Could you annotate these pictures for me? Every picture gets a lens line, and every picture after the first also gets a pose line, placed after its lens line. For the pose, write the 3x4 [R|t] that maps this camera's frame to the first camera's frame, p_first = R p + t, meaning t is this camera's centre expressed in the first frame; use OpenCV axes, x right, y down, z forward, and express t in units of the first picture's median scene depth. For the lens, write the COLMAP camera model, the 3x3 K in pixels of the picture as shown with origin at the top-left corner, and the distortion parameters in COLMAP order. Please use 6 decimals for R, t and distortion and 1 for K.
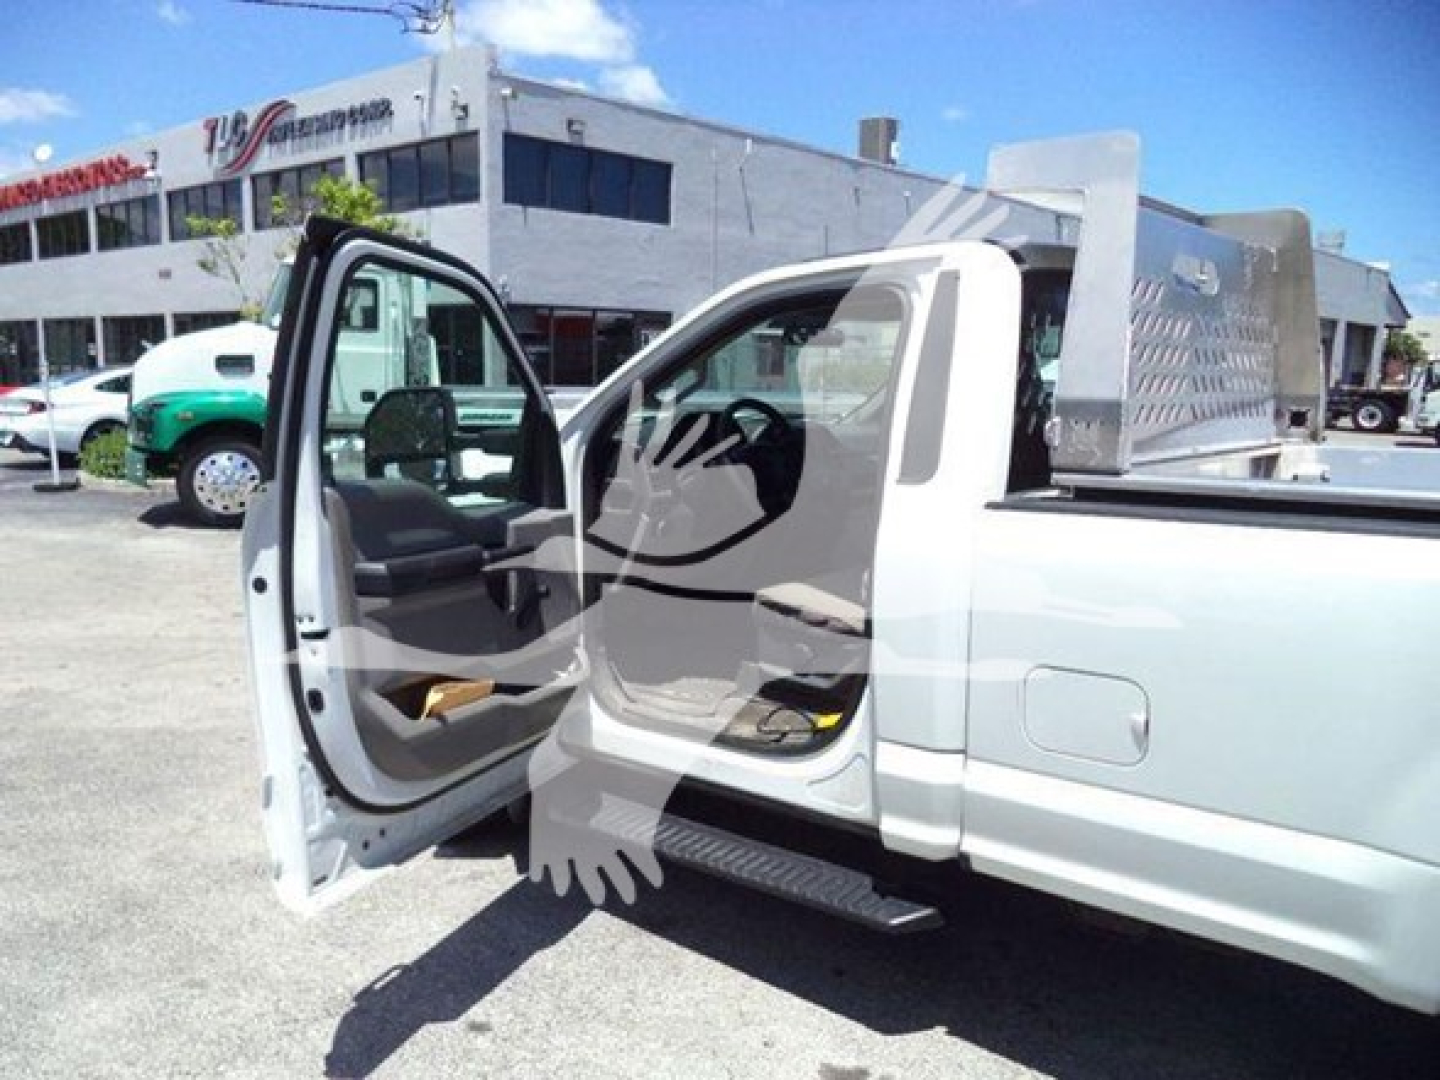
lens RADIAL K [[1179.2, 0, 734.5], [0, 1179.2, 542.3], [0, 0, 1]] dist [-0.007818, -0.041723]
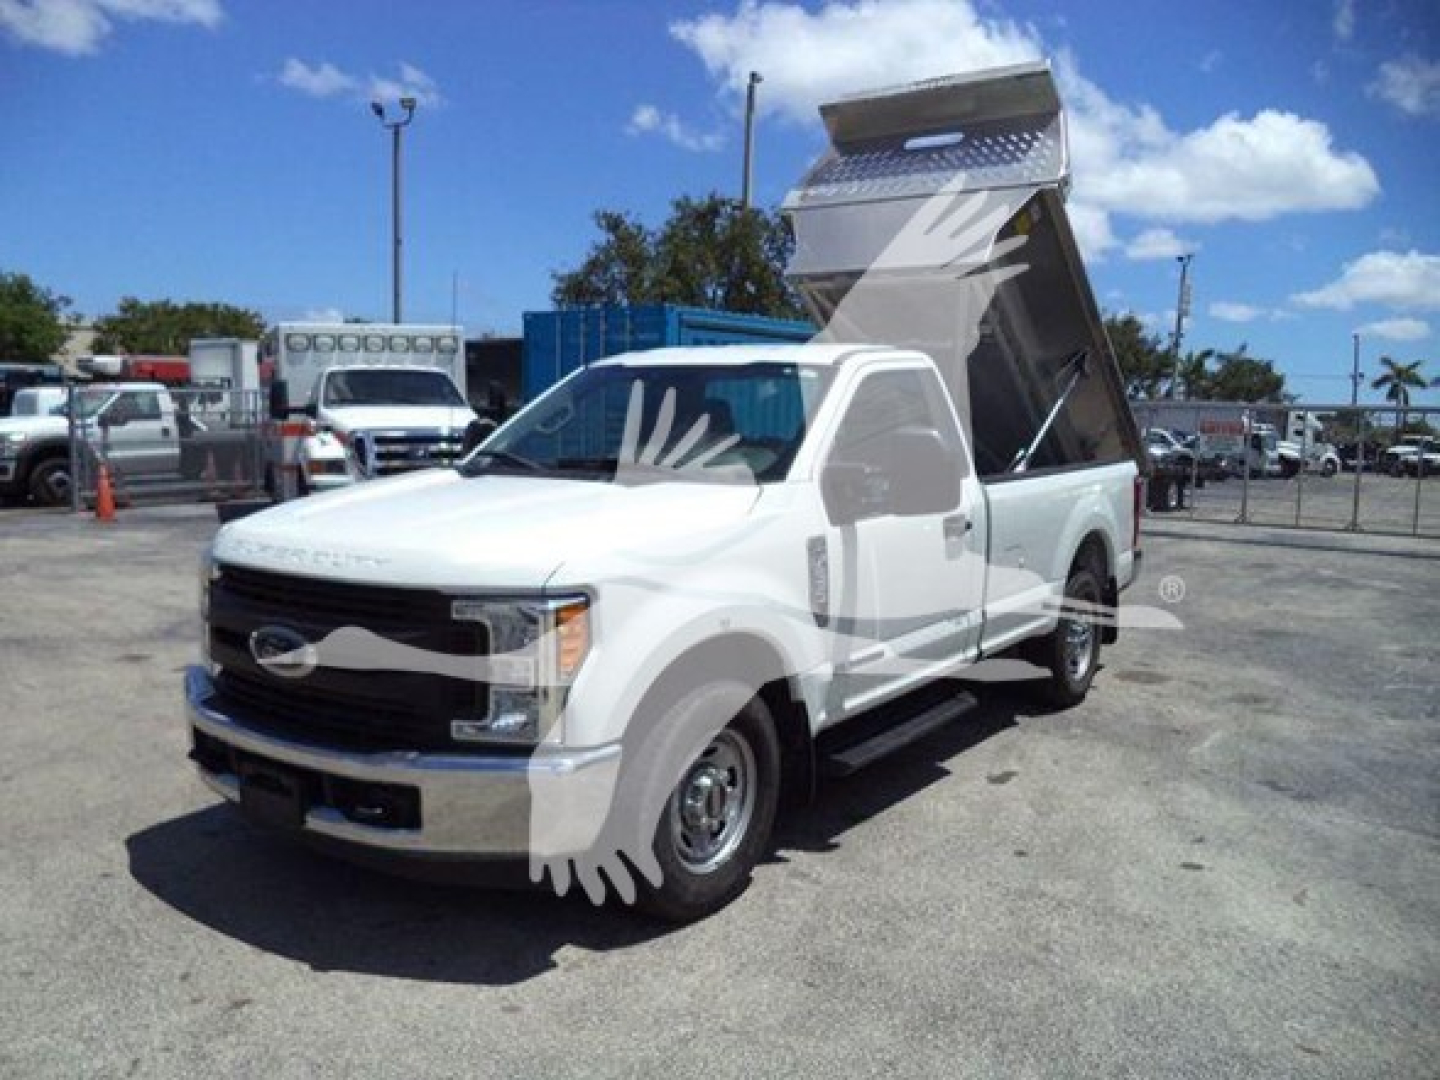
lens RADIAL K [[1179.2, 0, 734.5], [0, 1179.2, 542.3], [0, 0, 1]] dist [-0.007818, -0.041723]
pose [[-0.088814, -0.112694, 0.989653, -0.250593], [0.127417, 0.984130, 0.123500, -0.032931], [-0.987865, 0.137067, -0.073045, 0.216458]]
